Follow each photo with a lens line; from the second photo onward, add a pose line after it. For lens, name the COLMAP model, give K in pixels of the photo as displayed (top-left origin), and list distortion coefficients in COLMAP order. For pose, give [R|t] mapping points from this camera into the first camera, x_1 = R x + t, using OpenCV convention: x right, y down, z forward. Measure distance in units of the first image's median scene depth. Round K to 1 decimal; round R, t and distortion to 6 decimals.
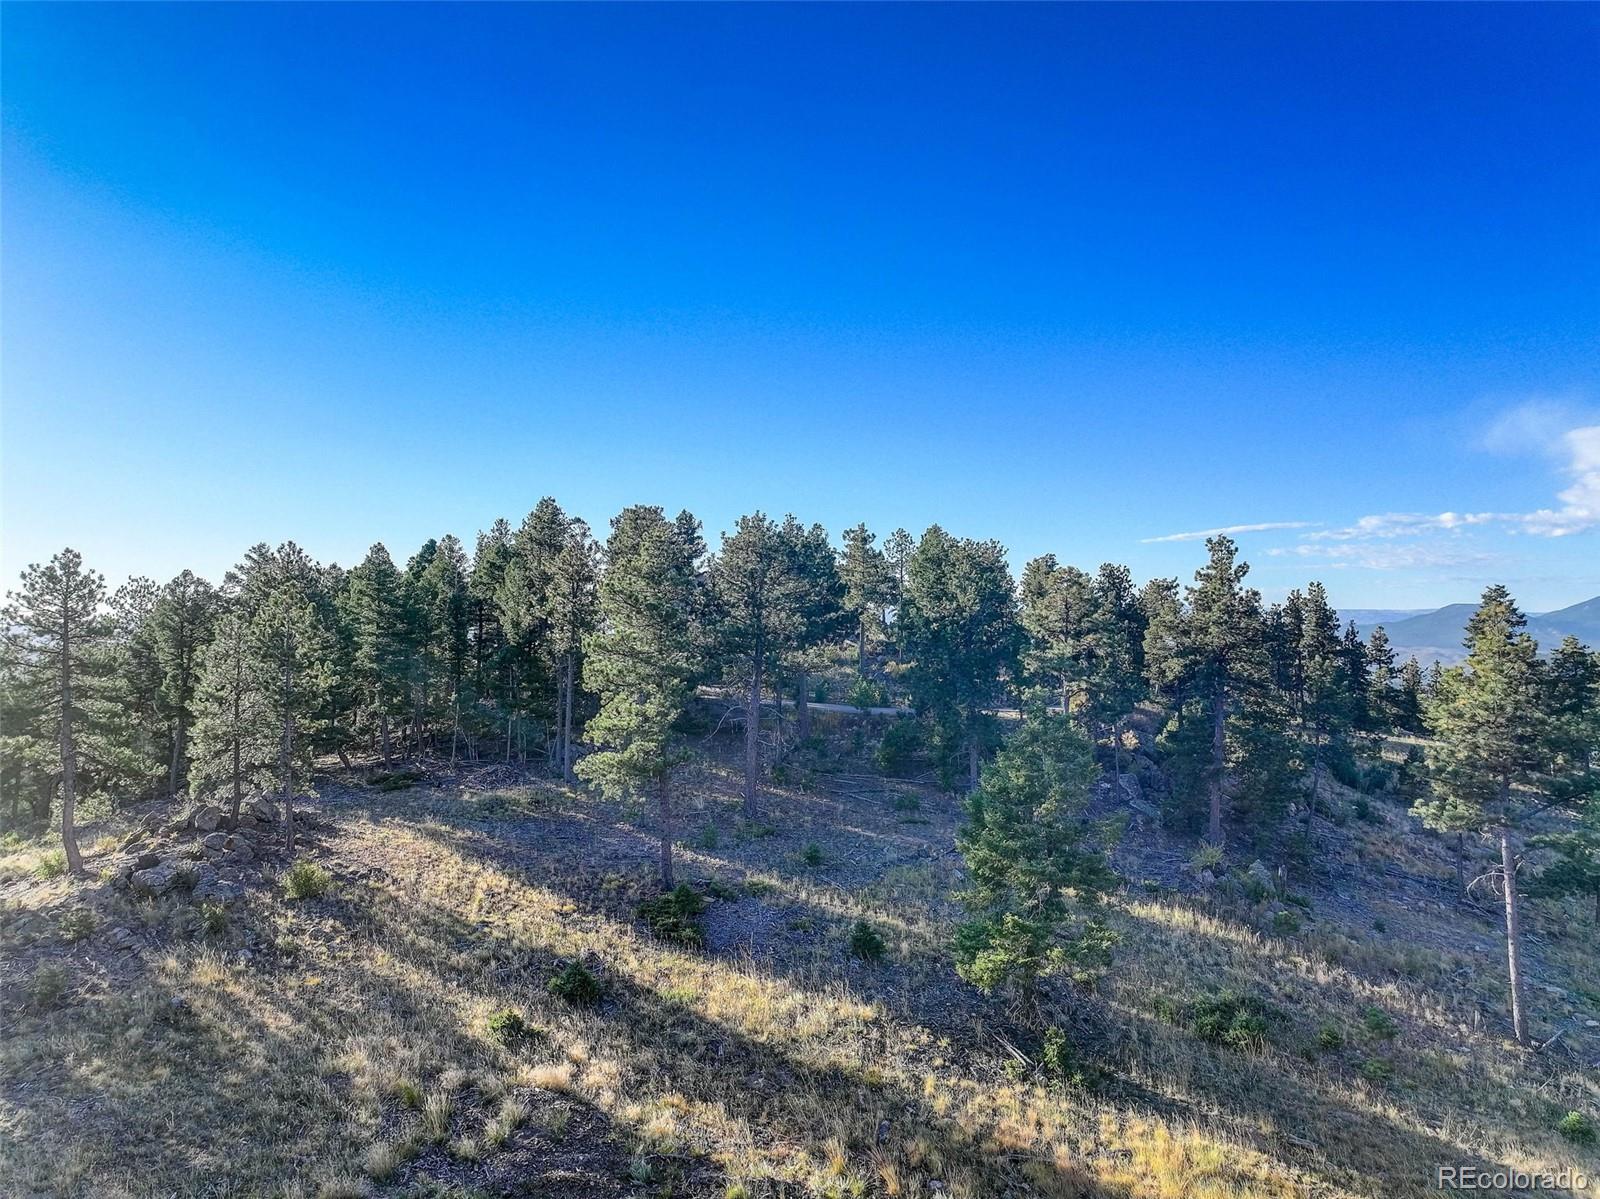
lens RADIAL K [[1106.2, 0, 800.0], [0, 1106.2, 599.5], [0, 0, 1]] dist [0.000314, 0.032729]
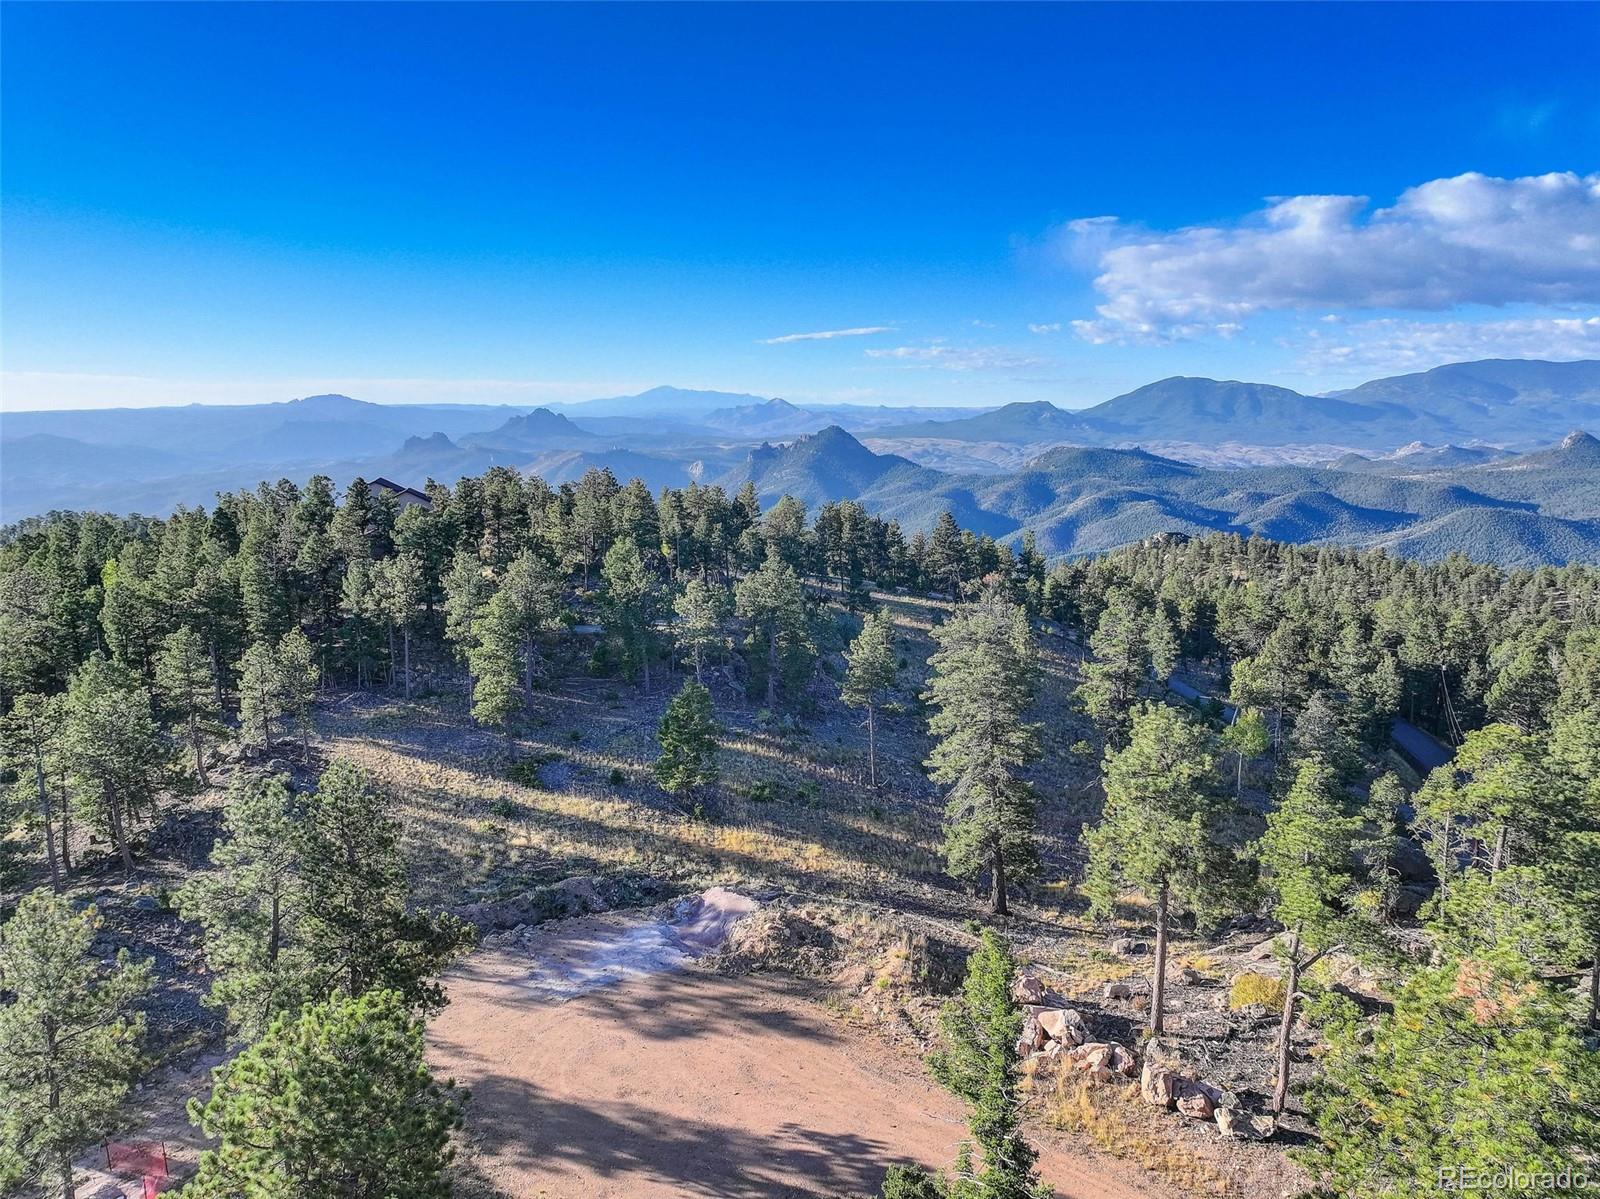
lens RADIAL K [[1106.2, 0, 800.0], [0, 1106.2, 599.5], [0, 0, 1]] dist [0.000314, 0.032729]
pose [[0.941553, -0.058950, 0.331666, -0.253825], [-0.001782, 0.983684, 0.179896, -0.370293], [-0.336859, -0.169973, 0.926086, -0.944693]]
